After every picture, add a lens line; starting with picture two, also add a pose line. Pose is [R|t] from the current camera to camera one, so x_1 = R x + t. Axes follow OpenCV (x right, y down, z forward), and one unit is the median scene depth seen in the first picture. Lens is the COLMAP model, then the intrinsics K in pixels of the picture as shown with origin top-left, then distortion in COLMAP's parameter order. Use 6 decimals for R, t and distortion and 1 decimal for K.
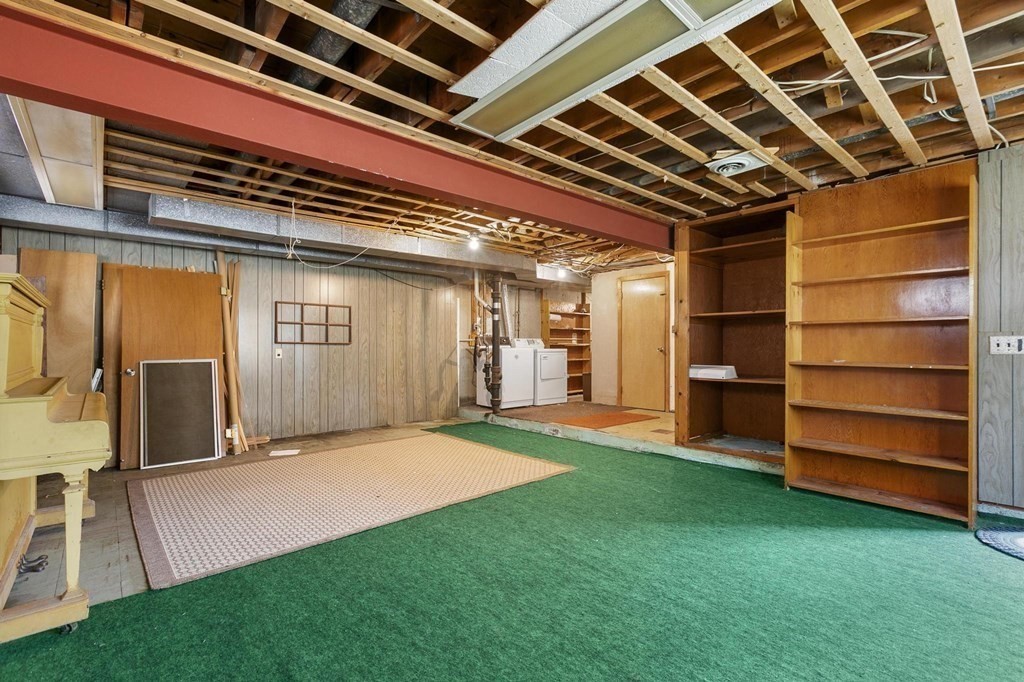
lens RADIAL K [[466.2, 0, 510.5], [0, 466.2, 344.9], [0, 0, 1]] dist [-0.002265, 0.000143]
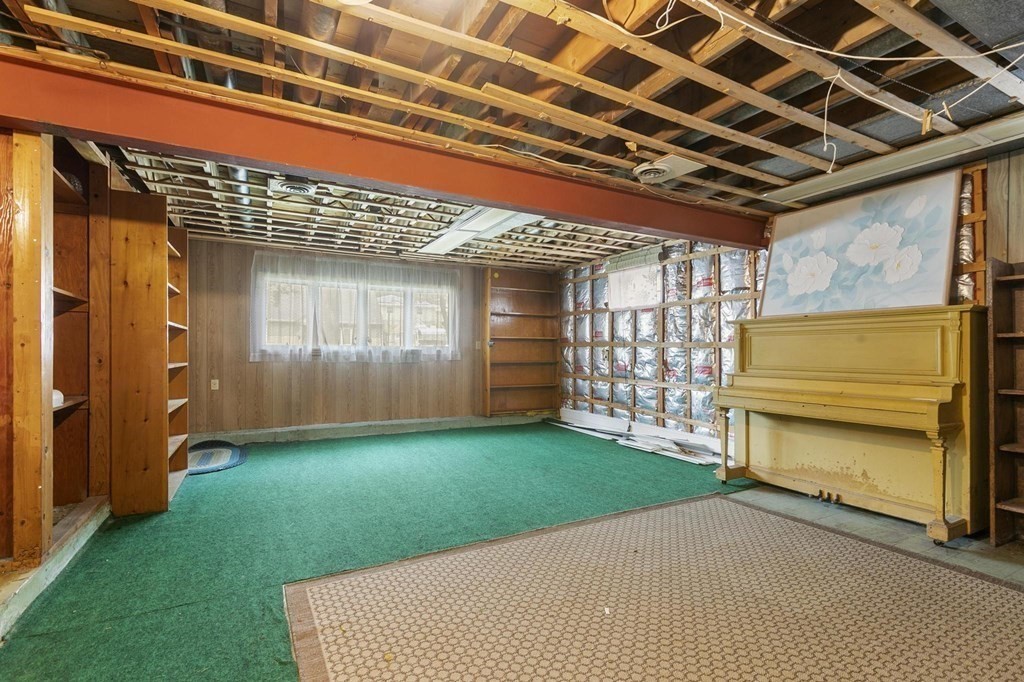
lens RADIAL K [[466.2, 0, 511.6], [0, 466.2, 347.5], [0, 0, 1]] dist [-0.002265, 0.000143]
pose [[-0.973695, -0.000966, 0.227855, -0.226826], [-0.003248, 0.999948, -0.009643, 0.006387], [-0.227834, -0.010129, -0.973647, 1.556663]]
